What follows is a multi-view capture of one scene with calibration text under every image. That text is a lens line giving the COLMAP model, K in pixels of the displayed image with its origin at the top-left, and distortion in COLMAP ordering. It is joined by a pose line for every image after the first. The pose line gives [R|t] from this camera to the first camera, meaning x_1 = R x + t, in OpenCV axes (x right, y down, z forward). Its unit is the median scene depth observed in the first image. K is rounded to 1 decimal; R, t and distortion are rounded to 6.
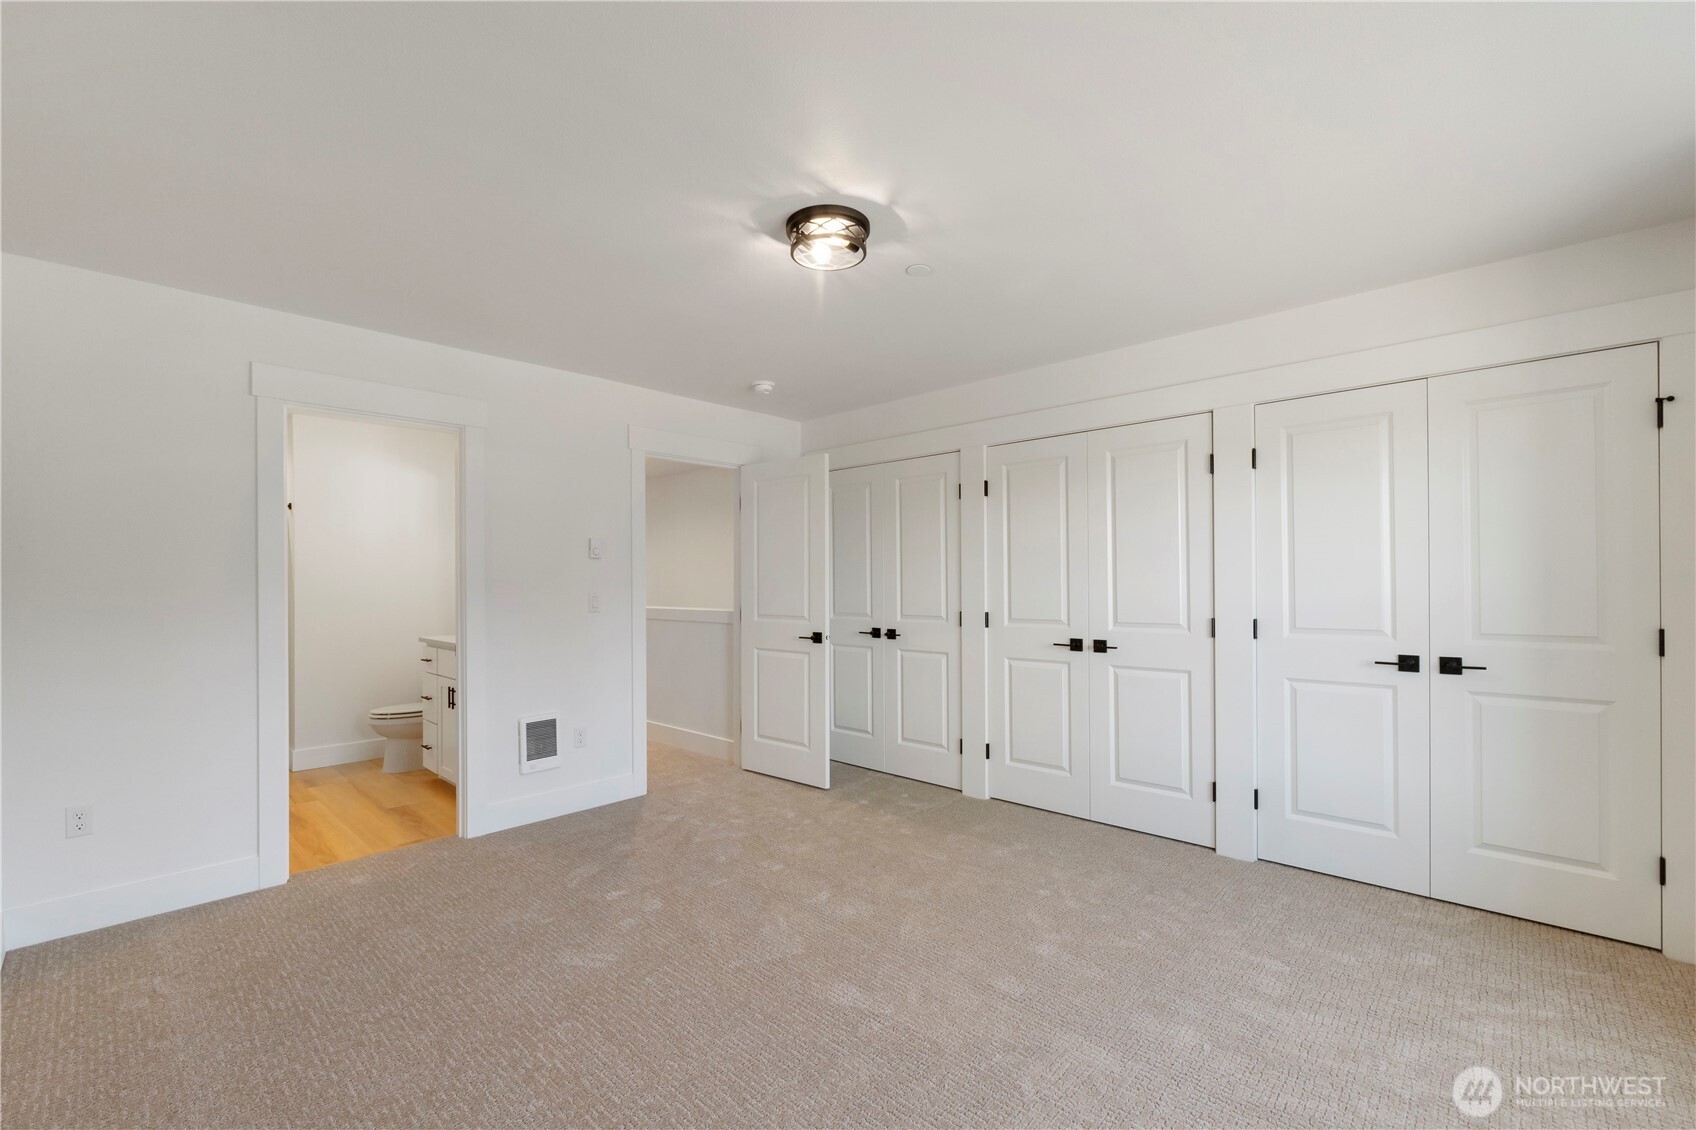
lens RADIAL K [[712.9, 0, 896.7], [0, 712.9, 580.4], [0, 0, 1]] dist [-0.030817, -0.000119]
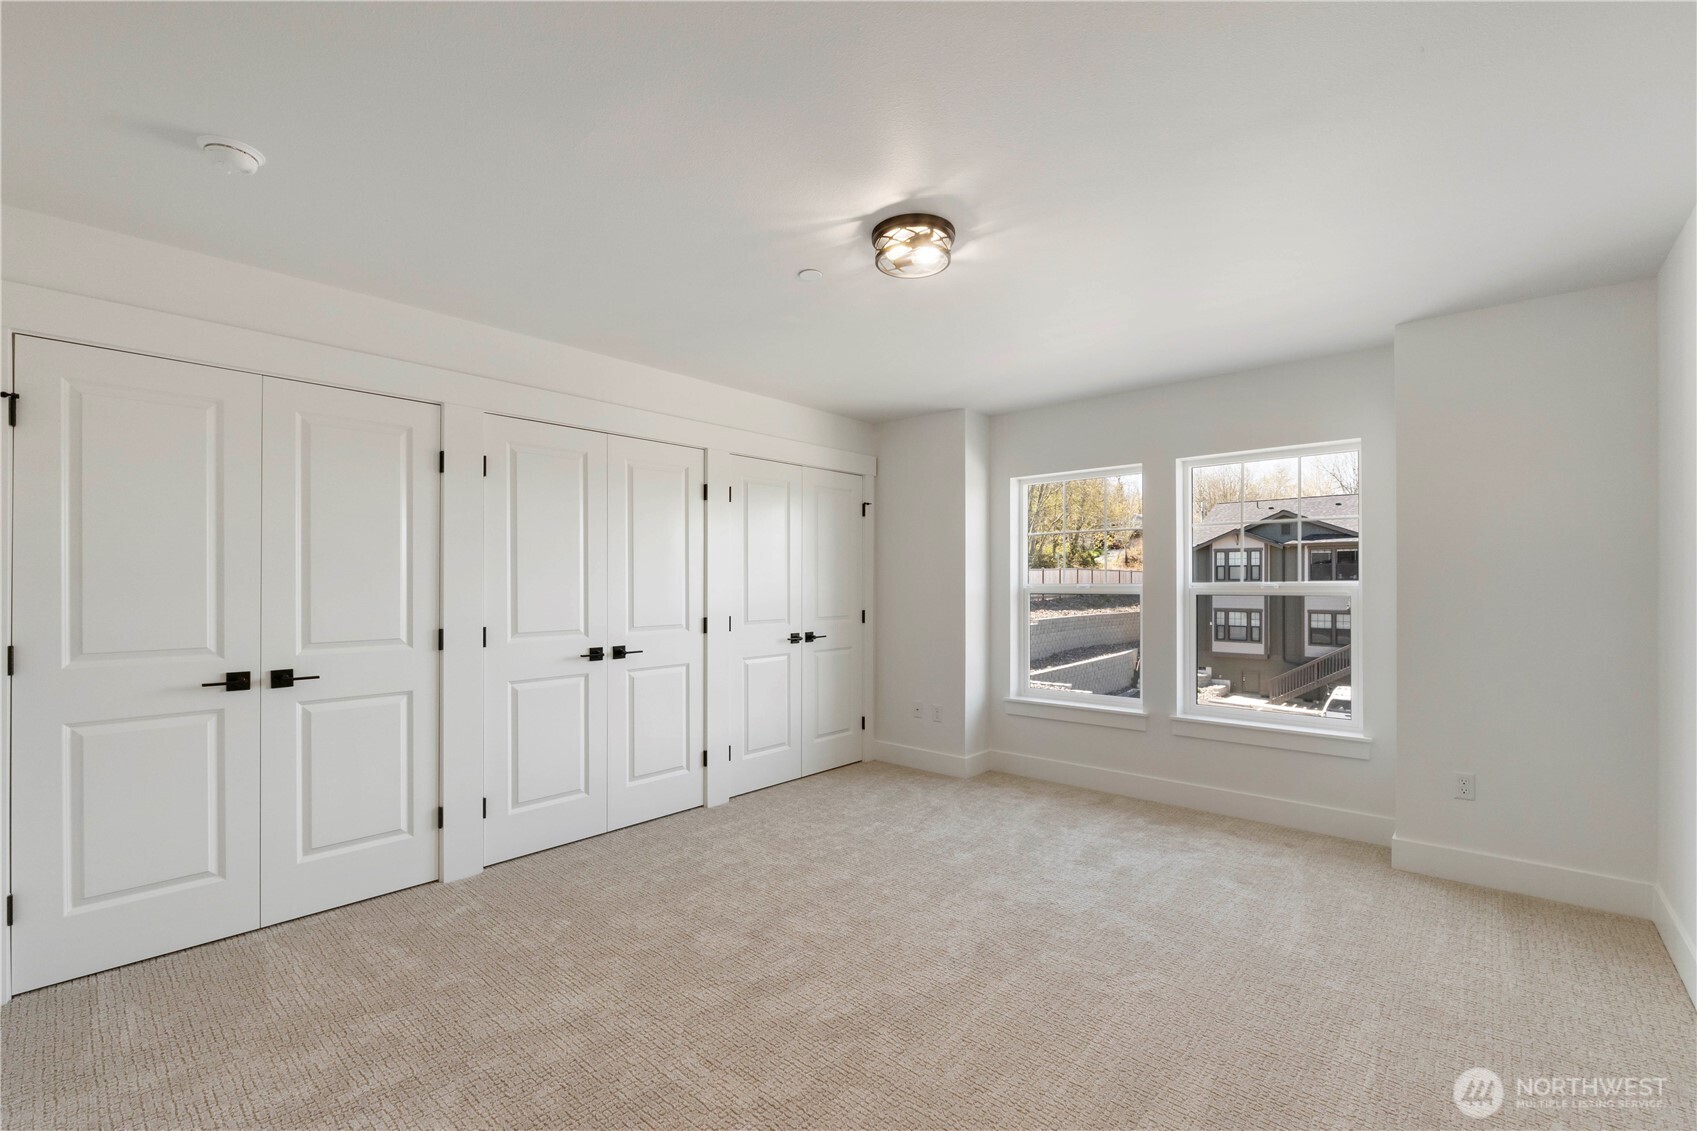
lens RADIAL K [[713.3, 0, 897.2], [0, 713.3, 580.9], [0, 0, 1]] dist [-0.030817, -0.000119]
pose [[-0.059337, 0.015226, 0.998122, -0.604868], [0.001108, 0.999884, -0.015187, 0.006507], [-0.998237, 0.000205, -0.059347, 0.550292]]
